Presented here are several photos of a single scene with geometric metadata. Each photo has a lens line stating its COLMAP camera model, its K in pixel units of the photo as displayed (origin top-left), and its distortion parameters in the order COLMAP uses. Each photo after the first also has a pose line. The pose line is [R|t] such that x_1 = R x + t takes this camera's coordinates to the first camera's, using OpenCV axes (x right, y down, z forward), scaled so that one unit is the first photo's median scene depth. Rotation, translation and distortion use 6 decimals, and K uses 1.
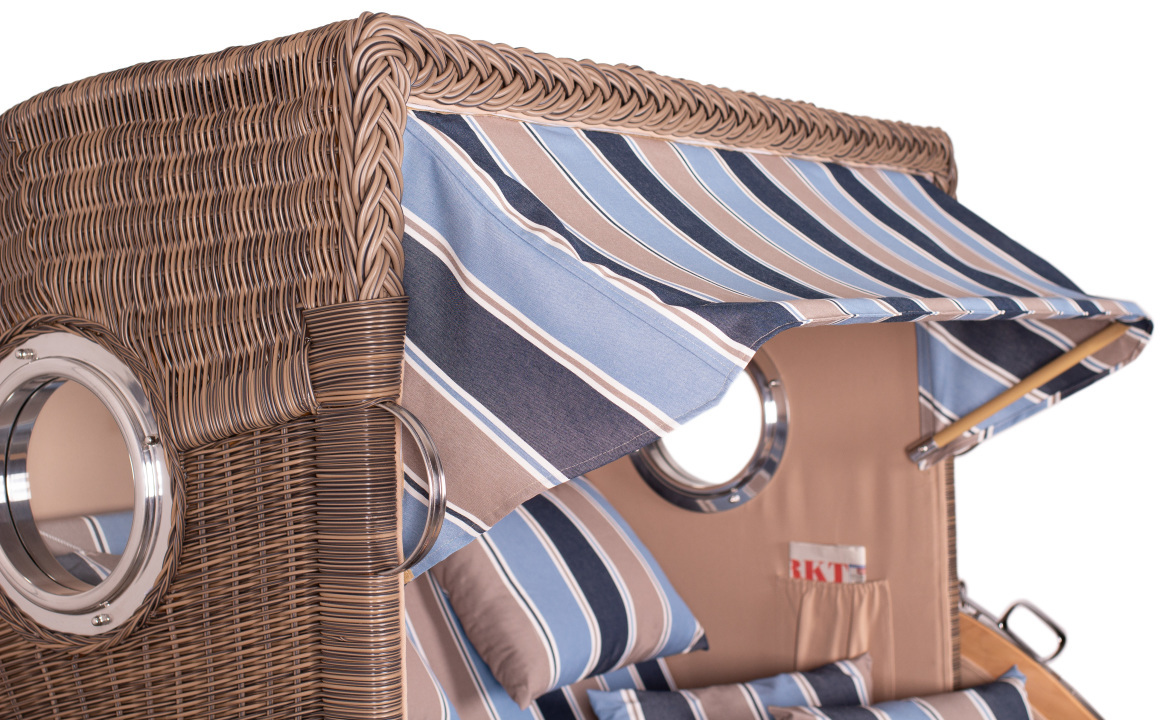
lens RADIAL K [[1452.6, 0, 583.9], [0, 1452.6, 454.0], [0, 0, 1]] dist [-0.035458, -0.012572]
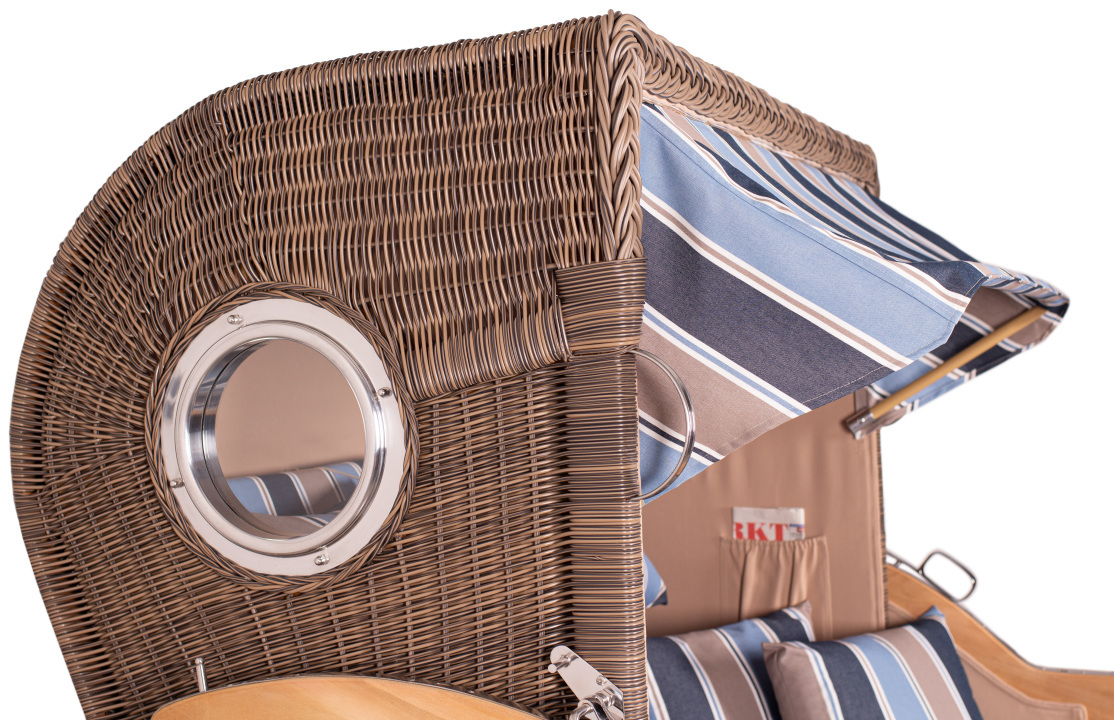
lens RADIAL K [[1324.0, 0, 556.2], [0, 1324.0, 446.4], [0, 0, 1]] dist [-0.007811, 0.010671]
pose [[0.987441, -0.021102, 0.156571, -0.321476], [0.023520, 0.999631, -0.013610, 0.047586], [-0.156226, 0.017121, 0.987573, -0.020643]]
